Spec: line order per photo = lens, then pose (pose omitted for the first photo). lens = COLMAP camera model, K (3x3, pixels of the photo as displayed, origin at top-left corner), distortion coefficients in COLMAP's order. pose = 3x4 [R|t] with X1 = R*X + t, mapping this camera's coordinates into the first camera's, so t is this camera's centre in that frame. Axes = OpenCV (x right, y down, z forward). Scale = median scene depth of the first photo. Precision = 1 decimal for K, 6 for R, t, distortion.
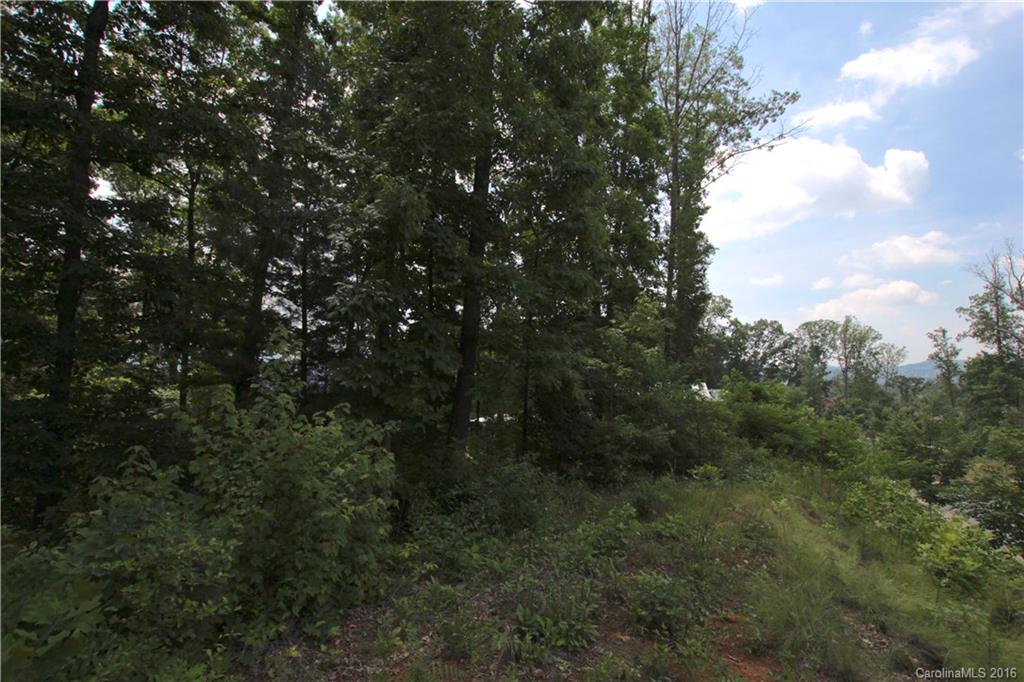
lens RADIAL K [[479.0, 0, 512.6], [0, 479.0, 356.2], [0, 0, 1]] dist [-0.038097, 0.007268]
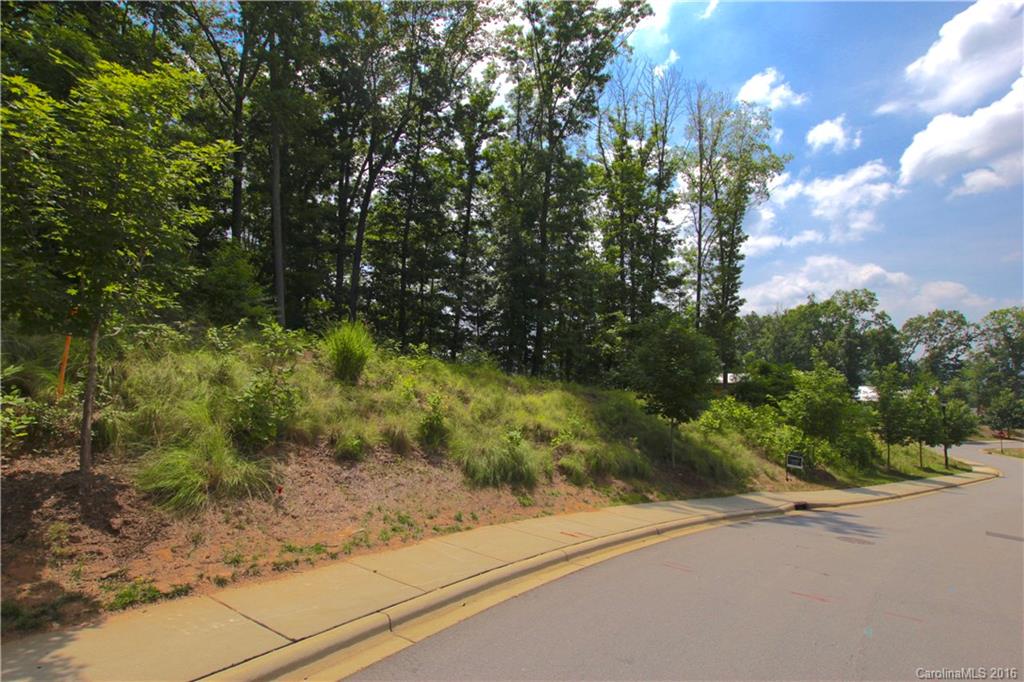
lens RADIAL K [[479.0, 0, 512.6], [0, 479.0, 356.2], [0, 0, 1]] dist [-0.038097, 0.007268]
pose [[0.942155, -0.022576, -0.334416, 1.006145], [0.018709, 0.999716, -0.014778, 0.175008], [0.334655, 0.007666, 0.942310, -2.301723]]
